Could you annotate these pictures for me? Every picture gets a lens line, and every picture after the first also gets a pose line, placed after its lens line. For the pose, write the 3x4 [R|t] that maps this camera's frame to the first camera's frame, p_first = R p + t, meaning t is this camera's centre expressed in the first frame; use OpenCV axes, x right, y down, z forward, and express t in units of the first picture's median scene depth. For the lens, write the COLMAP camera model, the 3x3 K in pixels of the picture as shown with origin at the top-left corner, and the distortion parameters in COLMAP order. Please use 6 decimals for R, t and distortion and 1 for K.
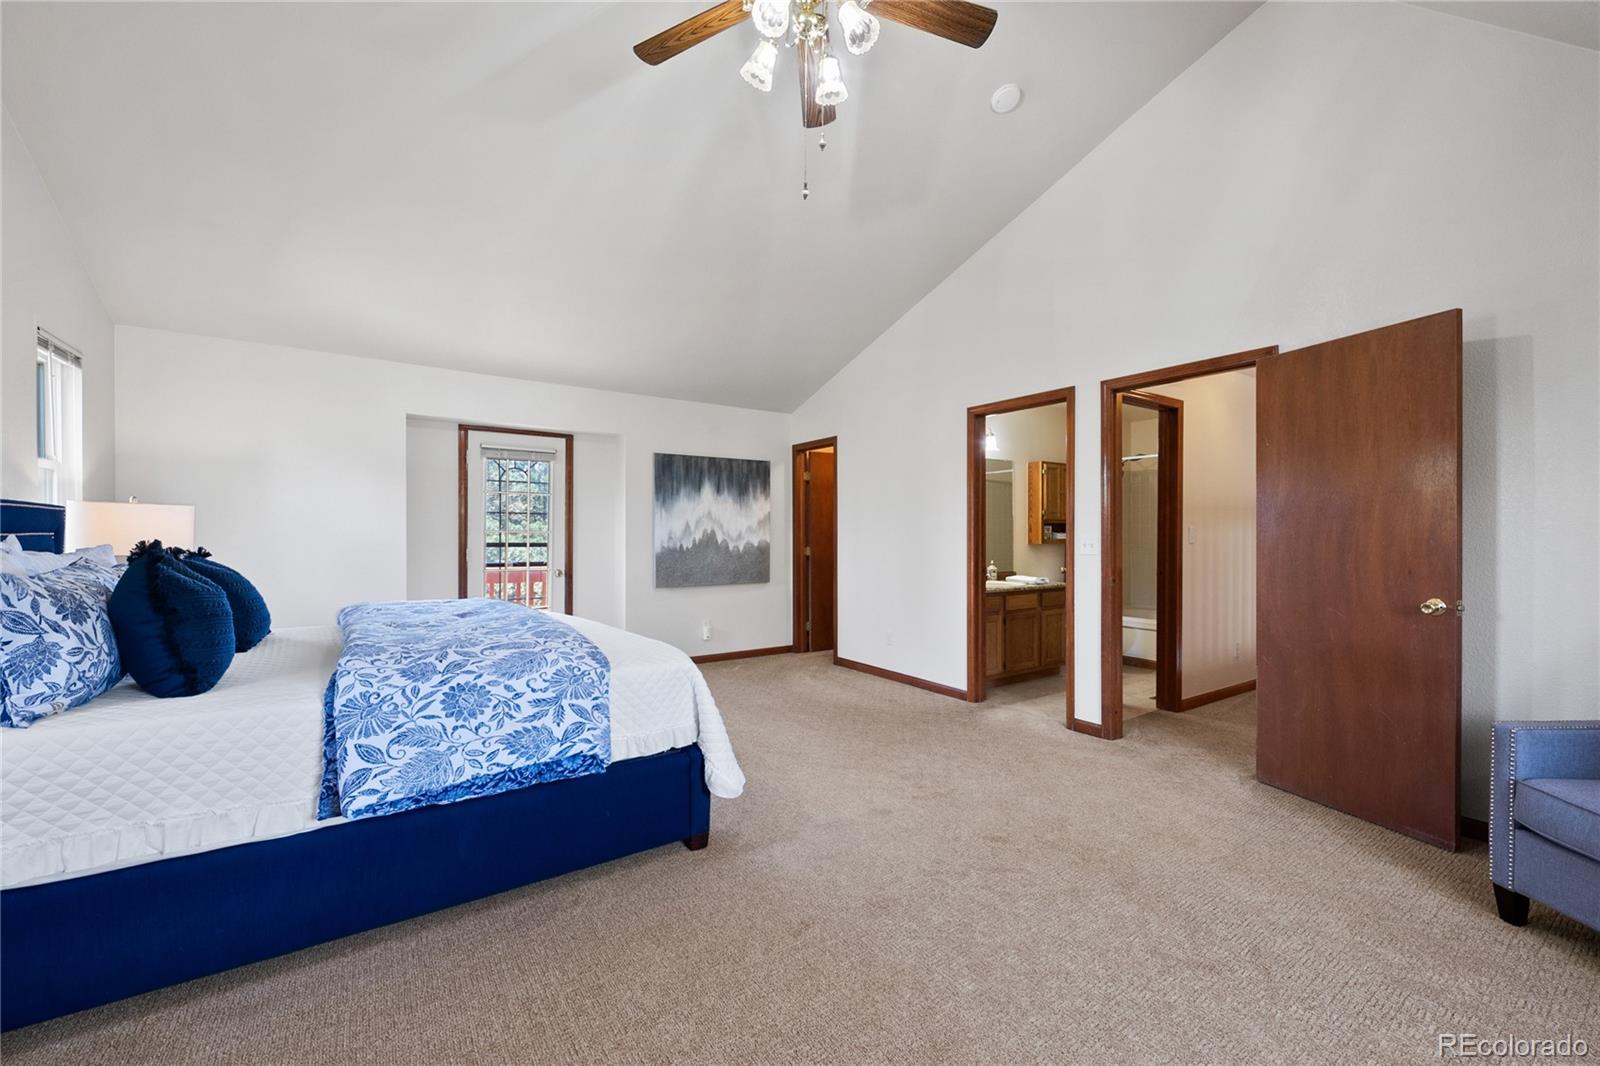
lens RADIAL K [[654.5, 0, 799.7], [0, 654.5, 535.7], [0, 0, 1]] dist [-0.001628, -0.001254]
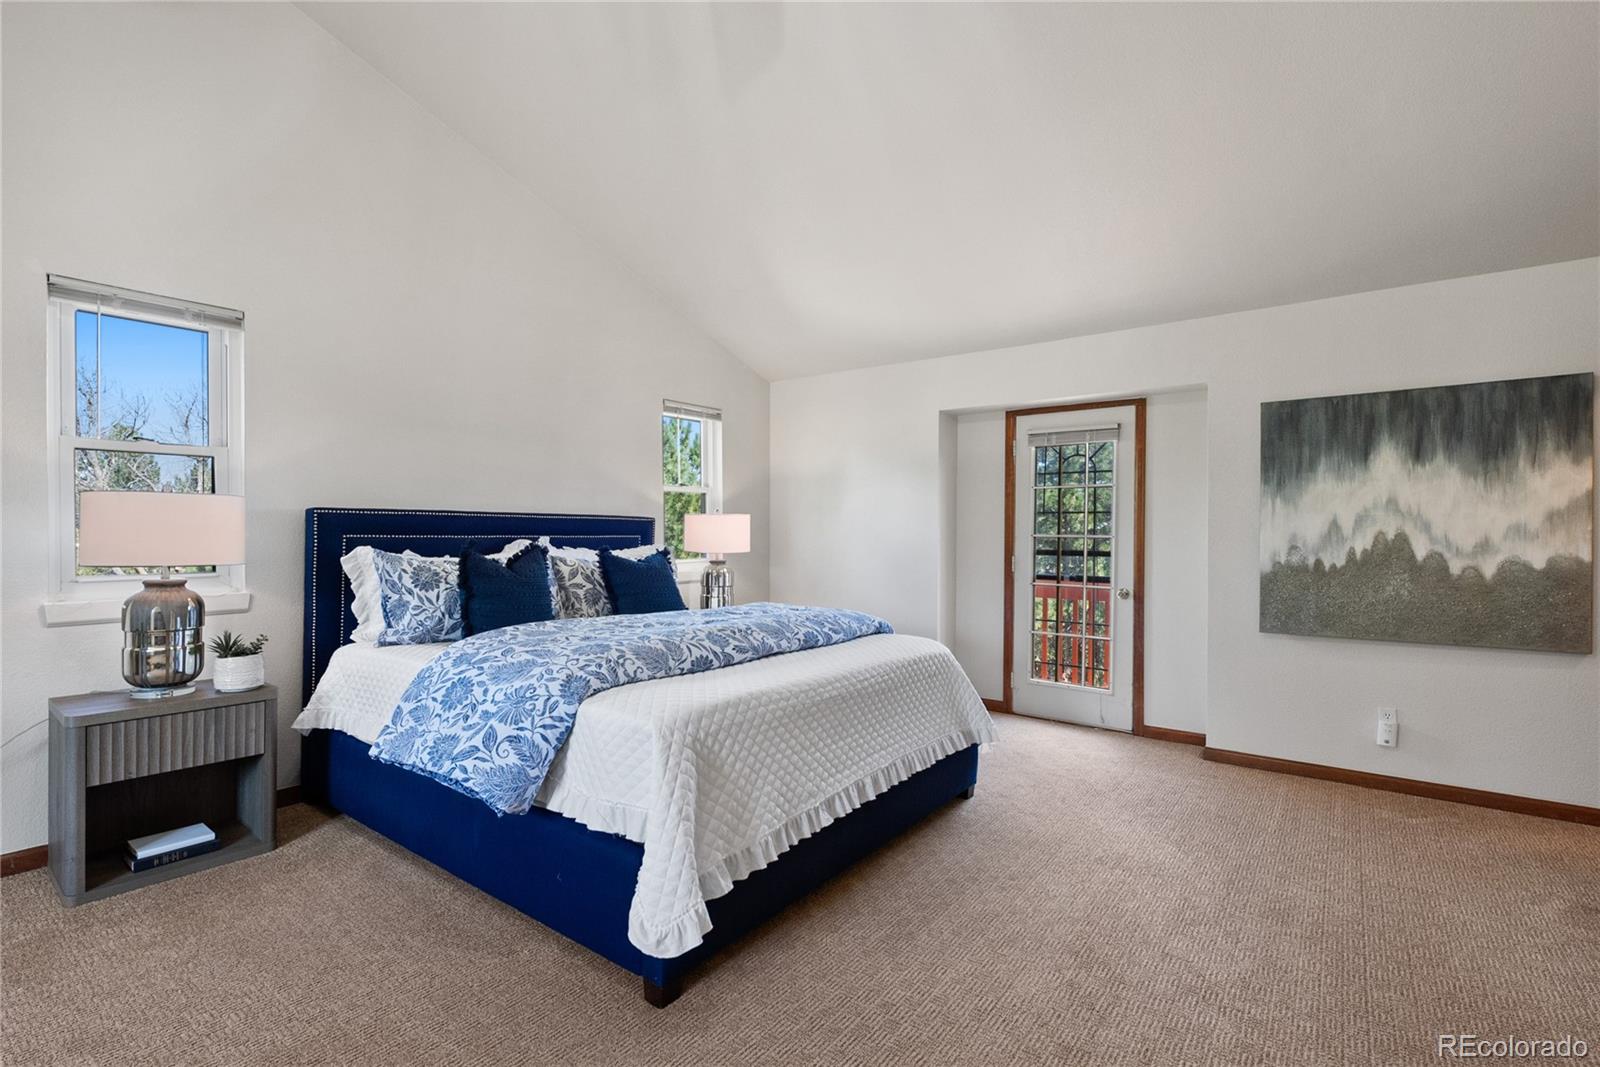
lens RADIAL K [[715.7, 0, 792.7], [0, 715.7, 536.2], [0, 0, 1]] dist [0.001799, -0.004095]
pose [[0.314648, -0.000476, -0.949208, 0.327432], [-0.008524, 0.999958, -0.003327, -0.000640], [0.949170, 0.009138, 0.314631, 0.499339]]
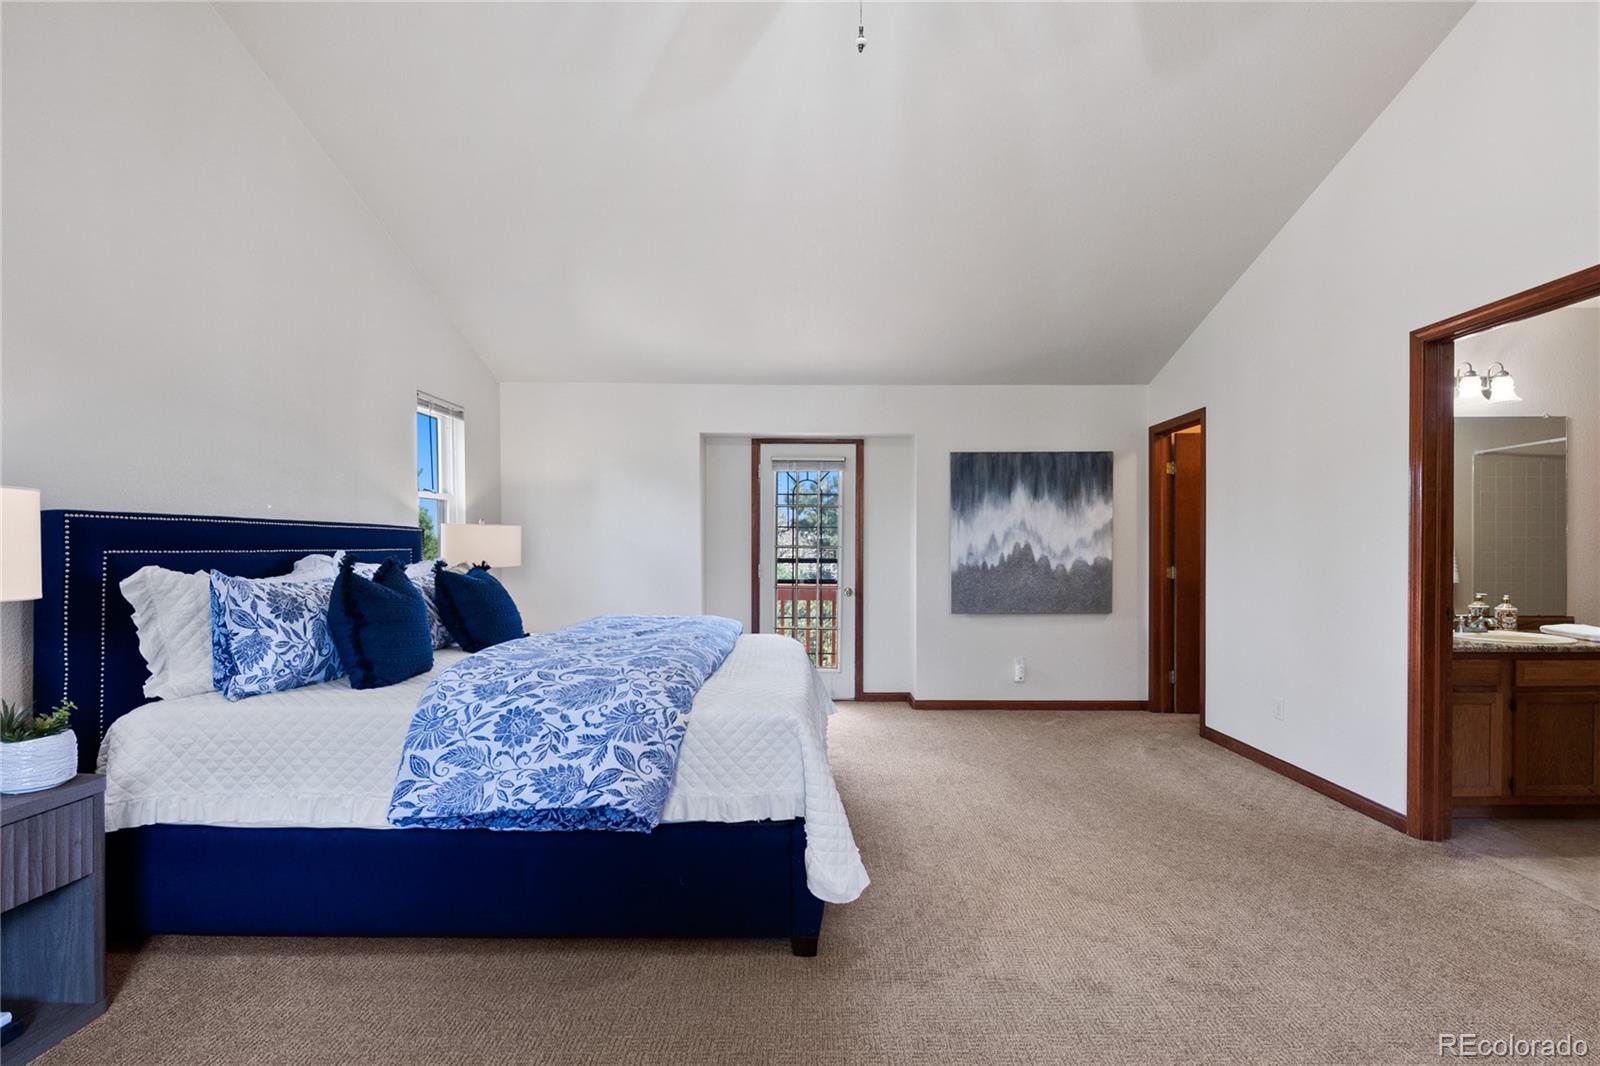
lens RADIAL K [[715.7, 0, 793.3], [0, 715.7, 556.0], [0, 0, 1]] dist [0.001799, -0.004095]
pose [[0.818758, 0.004384, -0.574122, 0.177086], [-0.000390, 0.999975, 0.007080, -0.000224], [0.574139, -0.005573, 0.818739, 0.166922]]
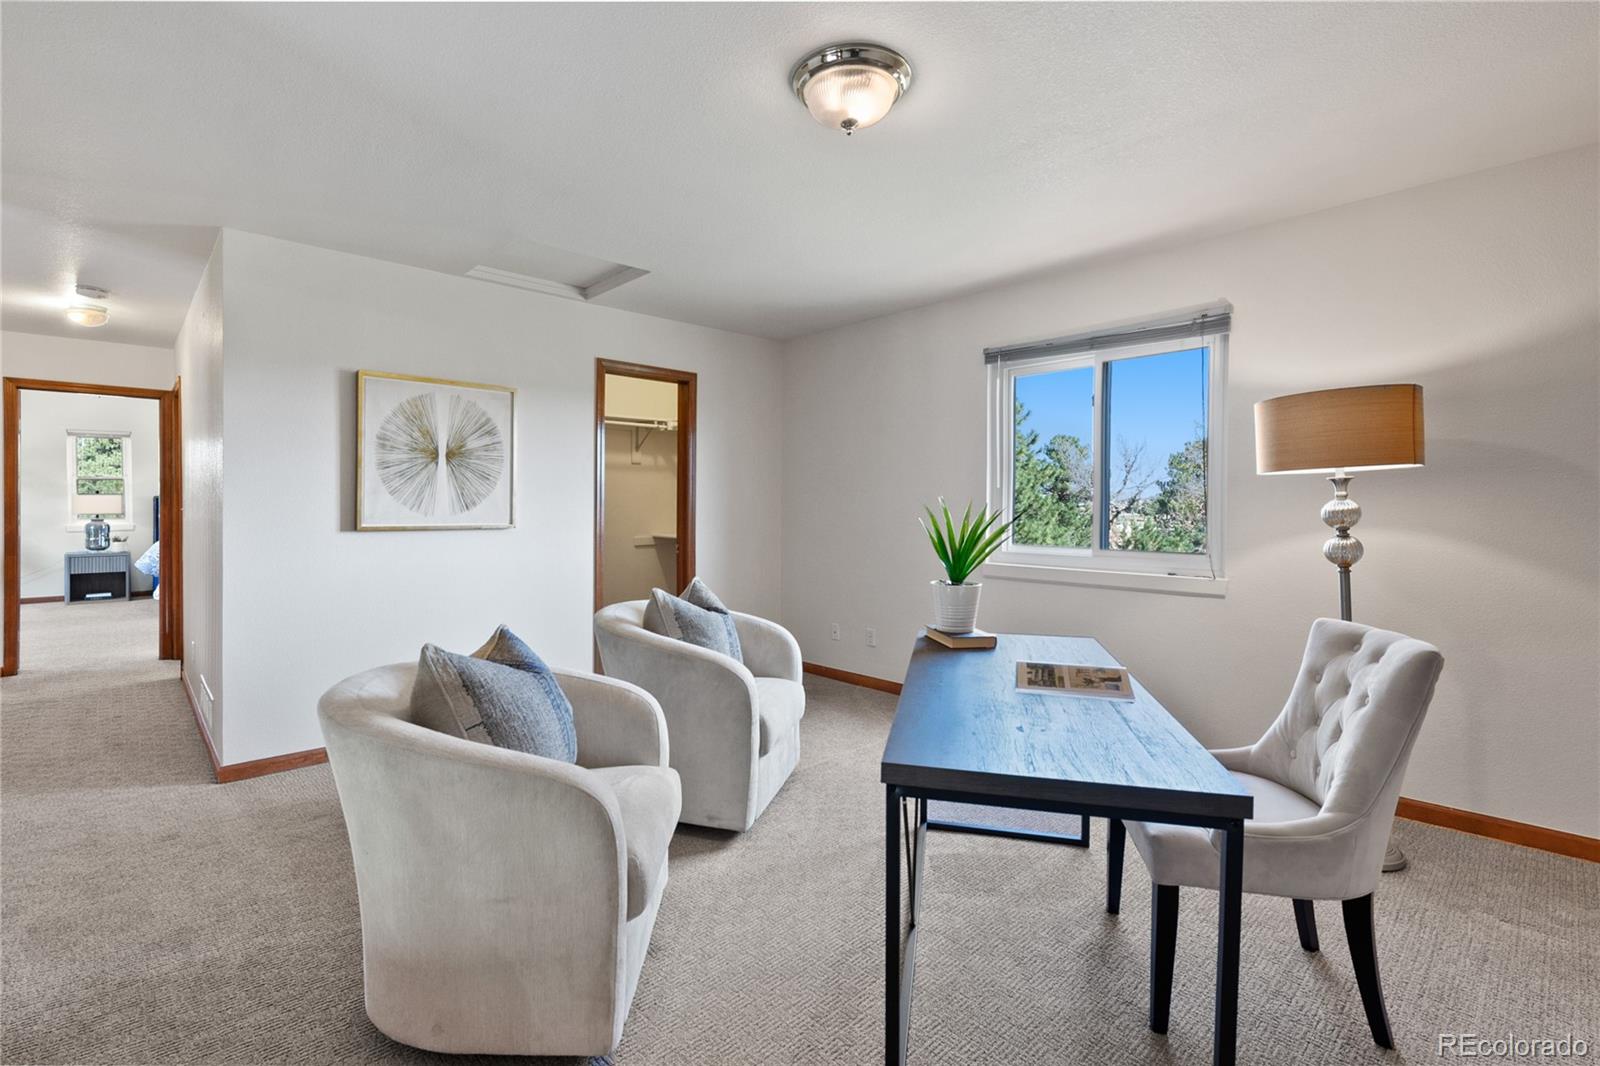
lens RADIAL K [[671.9, 0, 785.4], [0, 671.9, 525.5], [0, 0, 1]] dist [-0.004488, -0.001412]
pose [[0.167335, 0.021846, -0.985658, 1.756354], [-0.008246, 0.999751, 0.020759, 0.001006], [0.985866, 0.004654, 0.167473, 1.768150]]
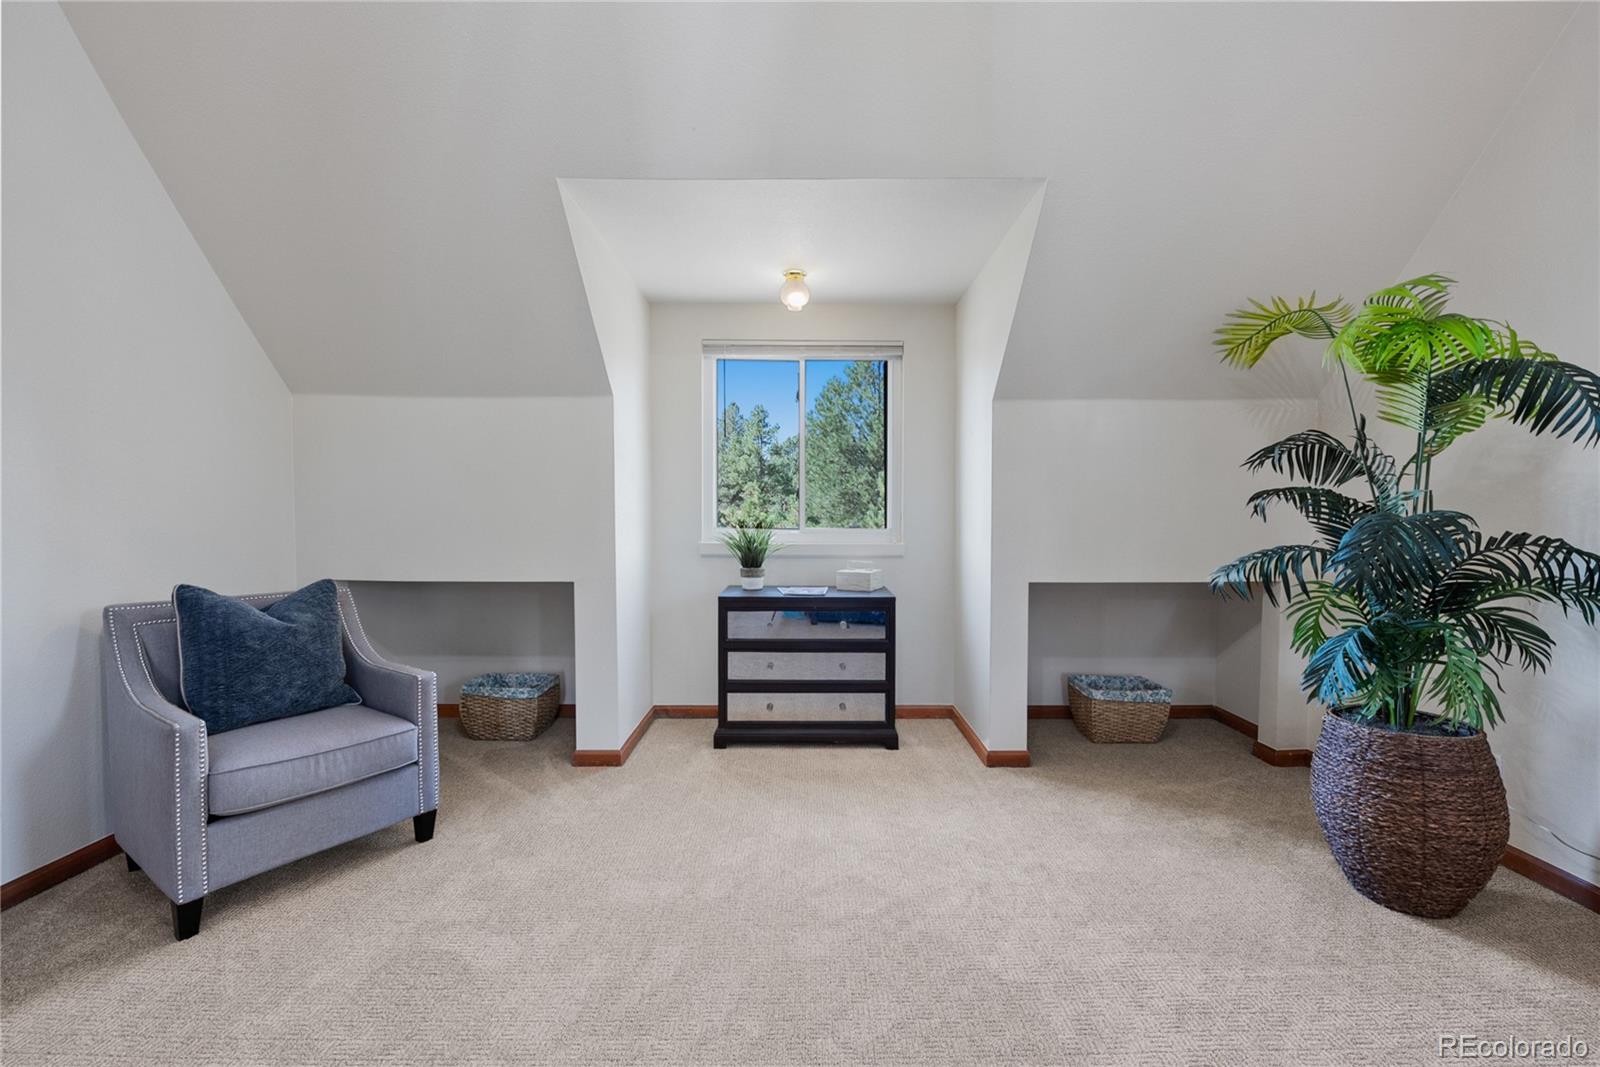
lens RADIAL K [[654.5, 0, 811.8], [0, 654.5, 529.3], [0, 0, 1]] dist [-0.001628, -0.001254]
pose [[-0.828674, -0.016749, 0.559481, -0.062030], [-0.000360, 0.999568, 0.029392, -0.002701], [-0.559731, 0.024155, -0.828322, 0.555955]]
